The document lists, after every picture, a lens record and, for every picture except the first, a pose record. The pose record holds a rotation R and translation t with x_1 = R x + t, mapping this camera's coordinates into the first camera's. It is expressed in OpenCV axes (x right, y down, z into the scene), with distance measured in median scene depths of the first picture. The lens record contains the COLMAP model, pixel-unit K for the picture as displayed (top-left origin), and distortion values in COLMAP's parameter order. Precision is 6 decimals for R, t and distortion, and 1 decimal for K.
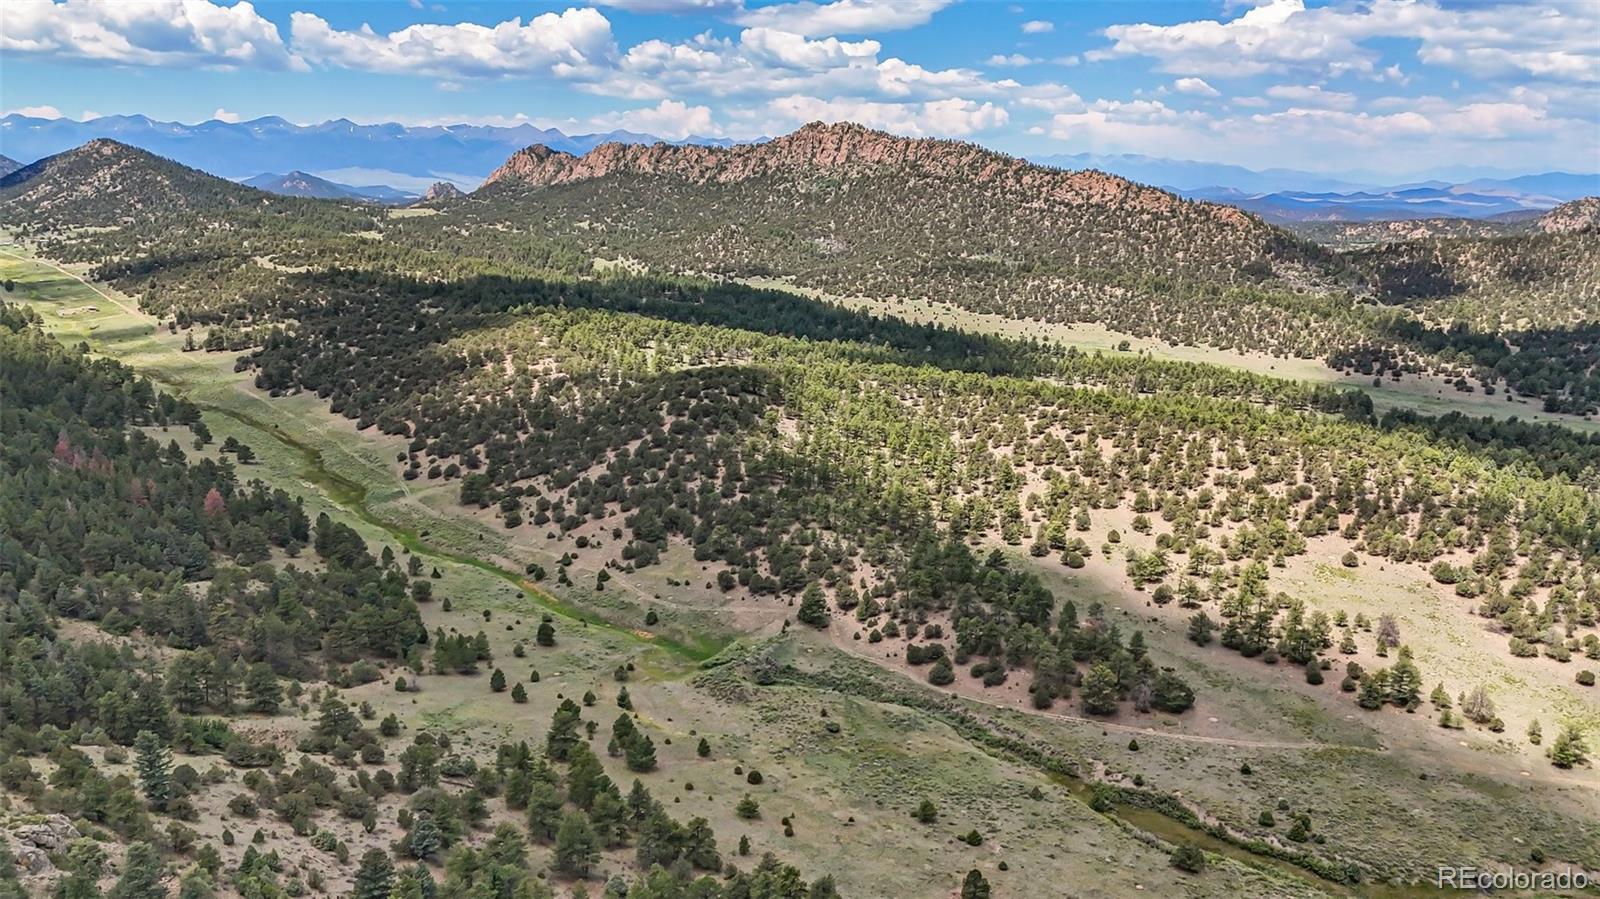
lens RADIAL K [[1187.6, 0, 802.3], [0, 1187.6, 443.0], [0, 0, 1]] dist [0.056092, -0.040842]
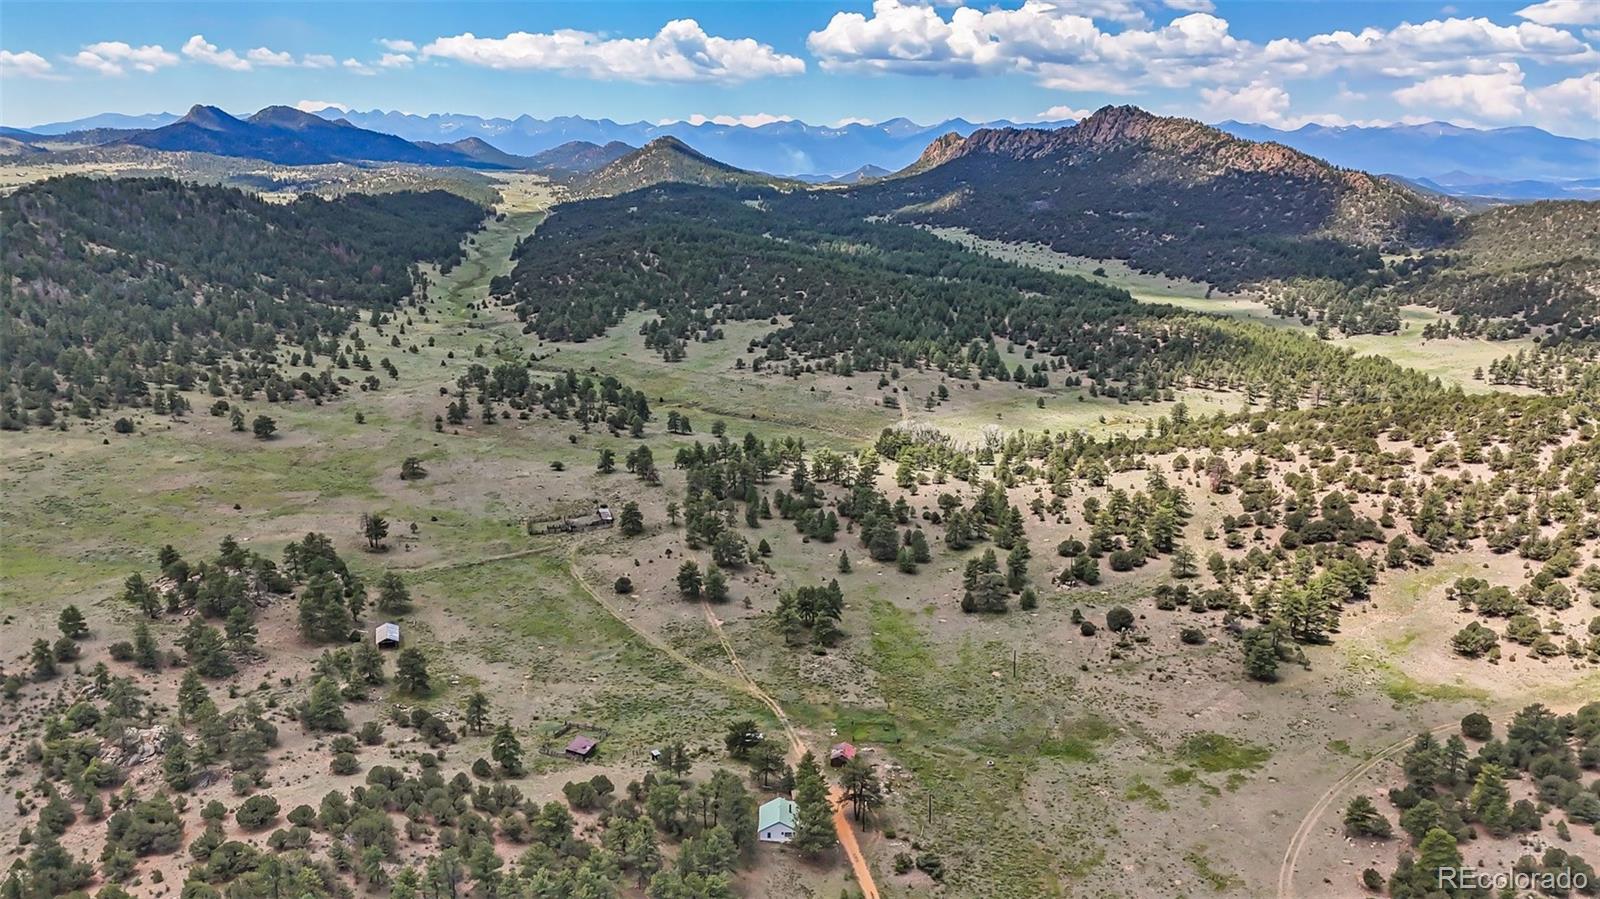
lens RADIAL K [[1187.6, 0, 807.5], [0, 1187.6, 451.0], [0, 0, 1]] dist [0.056092, -0.040842]
pose [[0.881167, 0.107817, -0.460347, 0.390041], [-0.102673, 0.994053, 0.036286, 0.063986], [0.461522, 0.015292, 0.886997, -0.199162]]
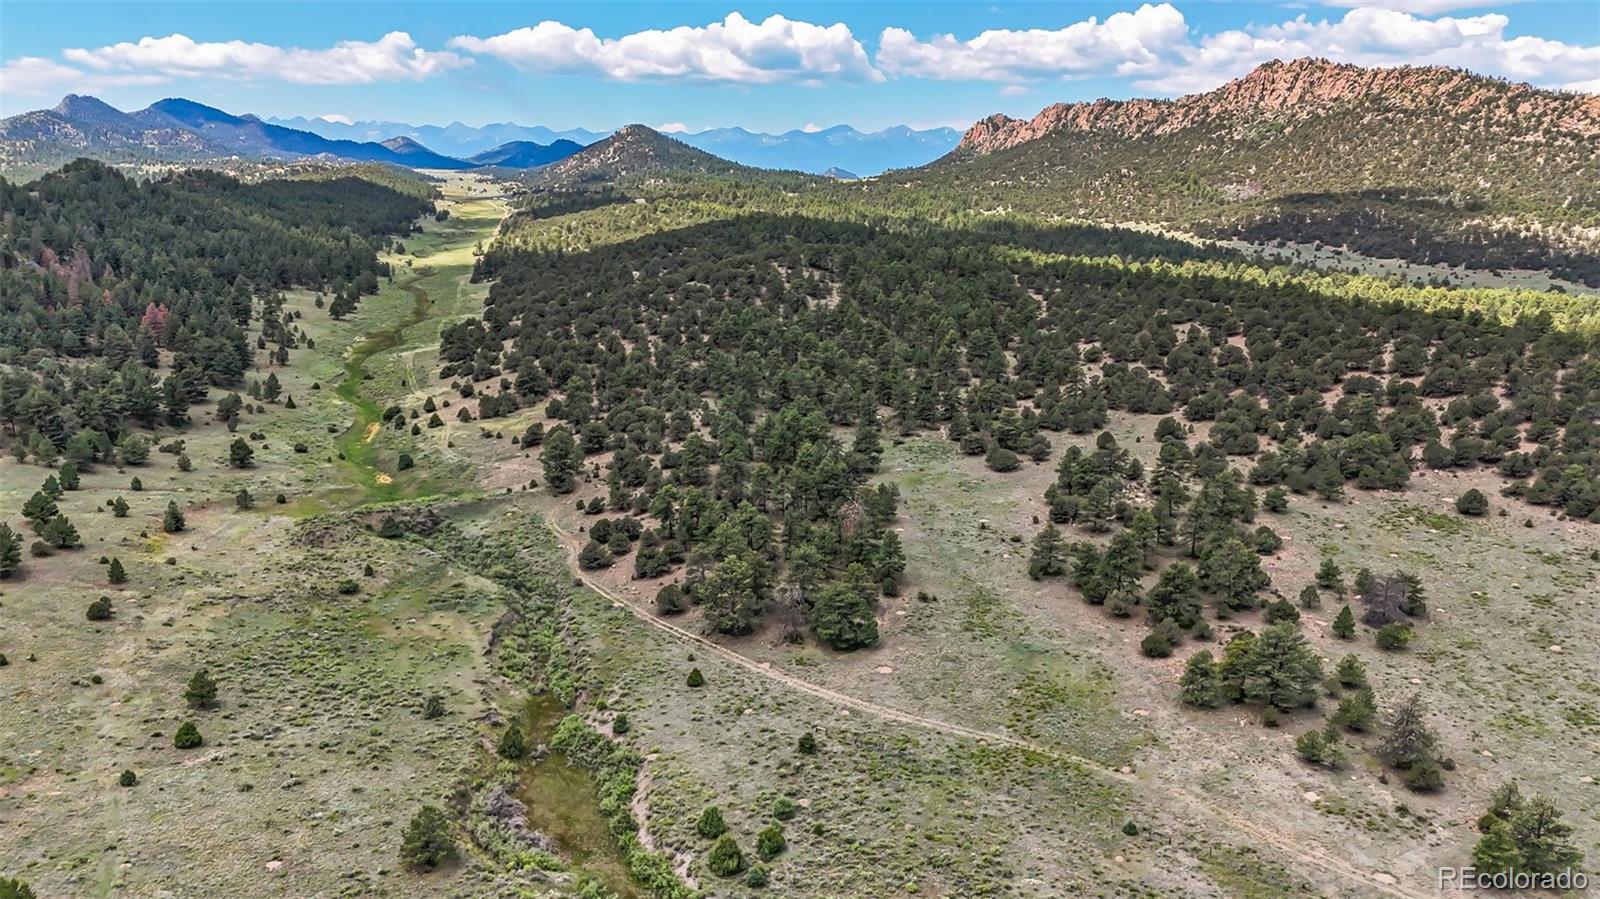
lens RADIAL K [[1187.6, 0, 800.2], [0, 1187.6, 443.3], [0, 0, 1]] dist [0.056092, -0.040842]
pose [[0.902977, 0.088880, -0.420396, 0.109936], [-0.089416, 0.995823, 0.018478, 0.023416], [0.420282, 0.020905, 0.907153, 0.093244]]
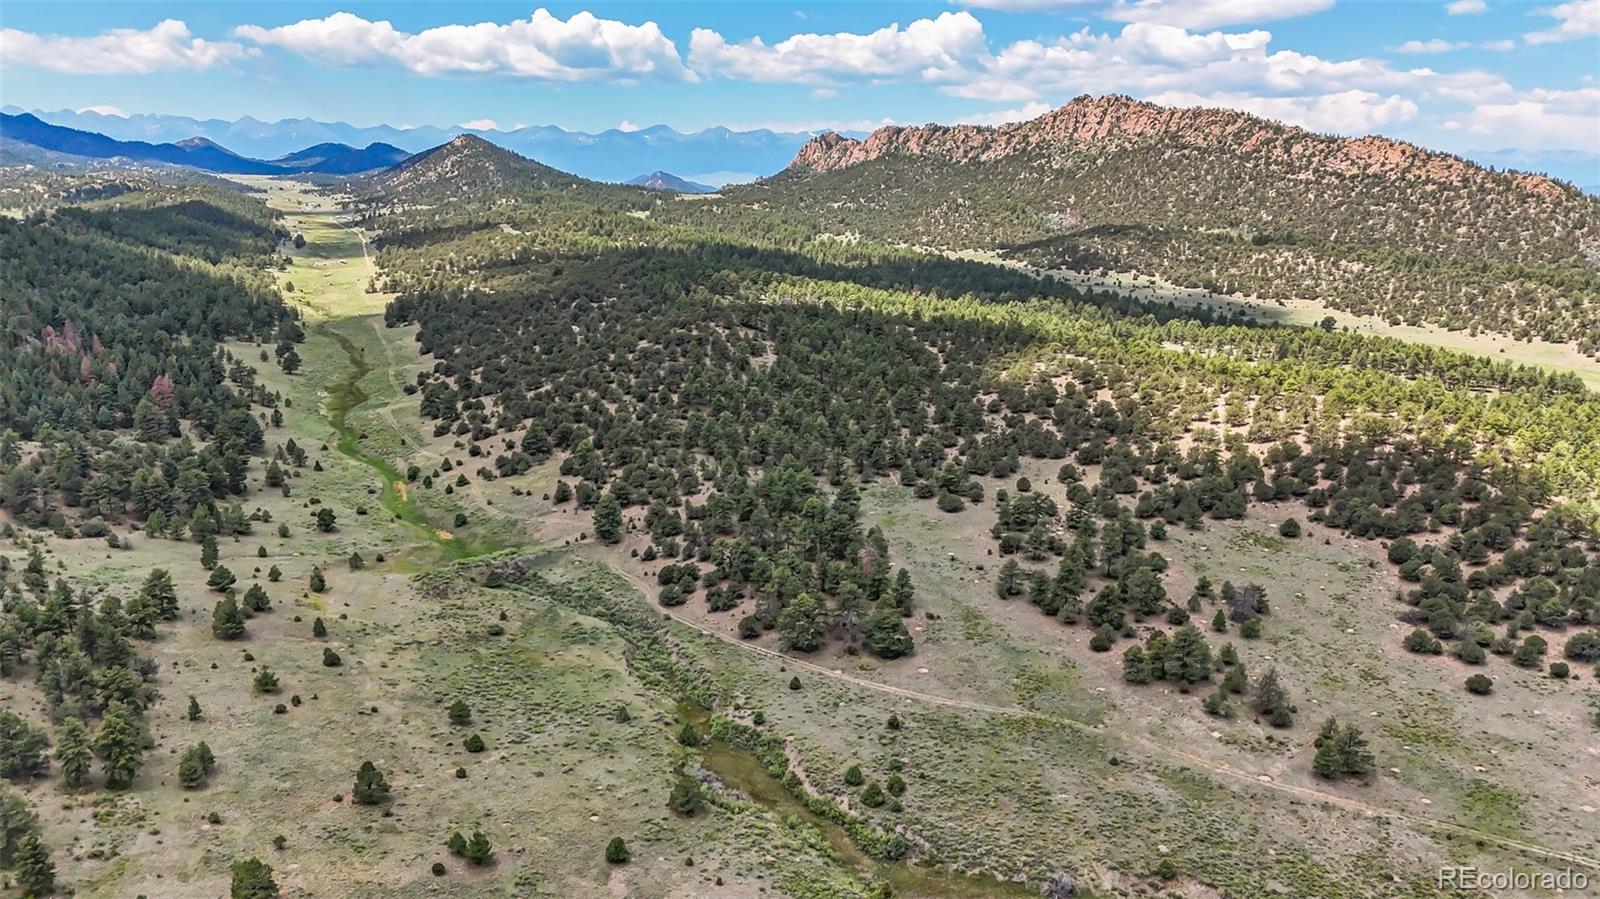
lens RADIAL K [[1187.6, 0, 802.1], [0, 1187.6, 446.5], [0, 0, 1]] dist [0.056092, -0.040842]
pose [[0.957215, 0.062668, -0.282509, 0.099315], [-0.062369, 0.998002, 0.010059, 0.014833], [0.282575, 0.007991, 0.959212, 0.036847]]
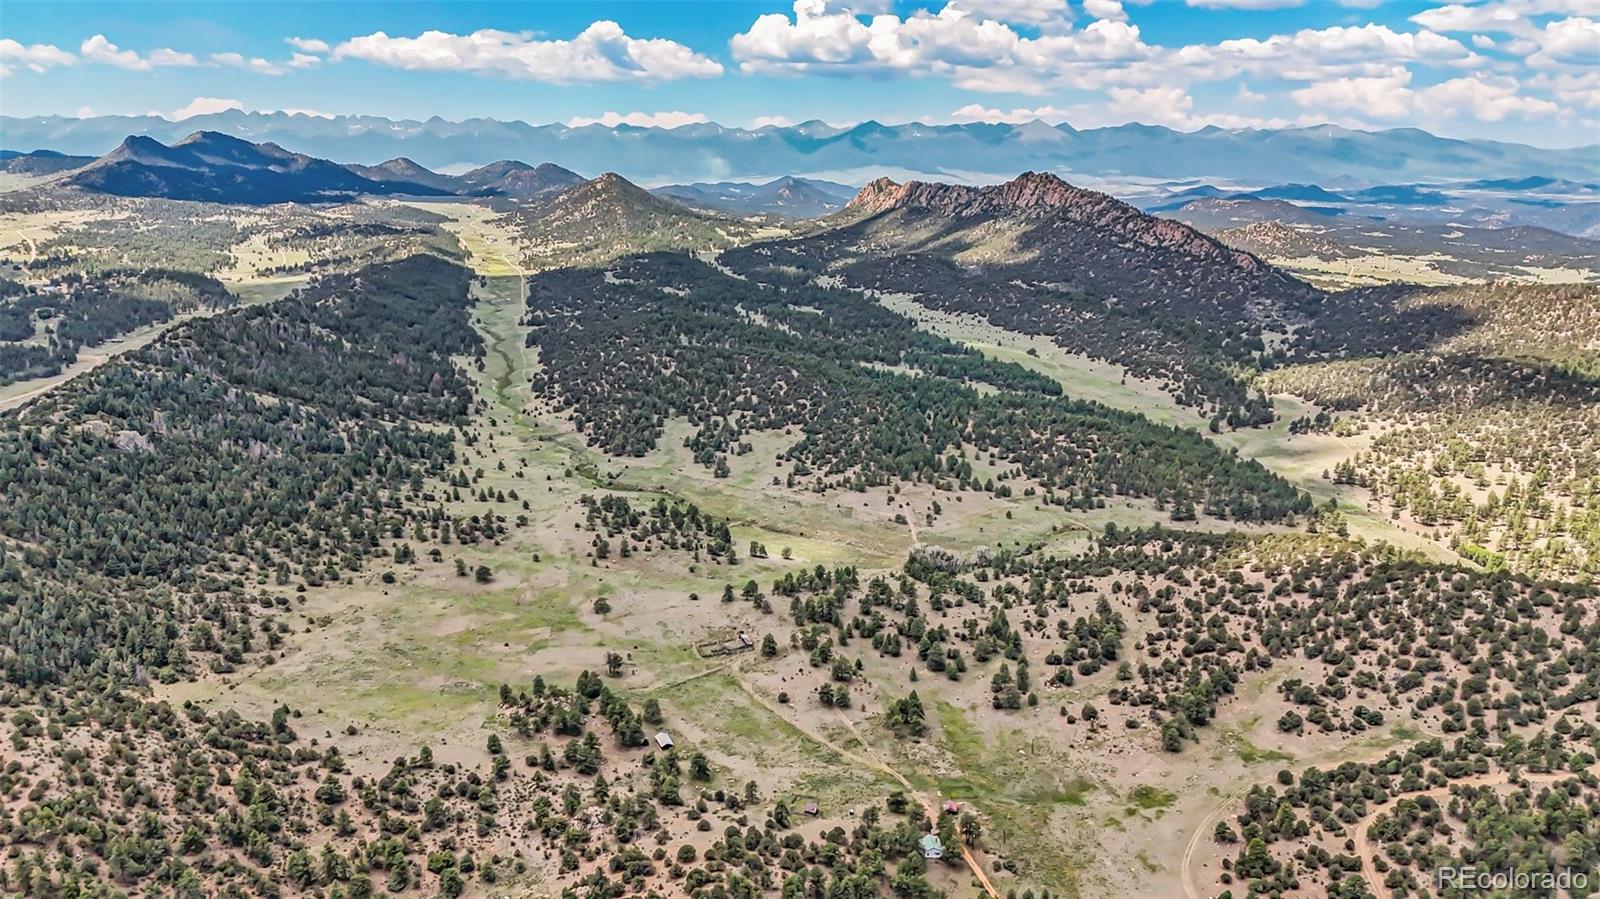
lens RADIAL K [[1187.6, 0, 809.9], [0, 1187.6, 448.0], [0, 0, 1]] dist [0.056092, -0.040842]
pose [[0.913270, 0.091003, -0.397060, 0.402590], [-0.085750, 0.995834, 0.031005, 0.013604], [0.398228, 0.005732, 0.917269, -0.344048]]
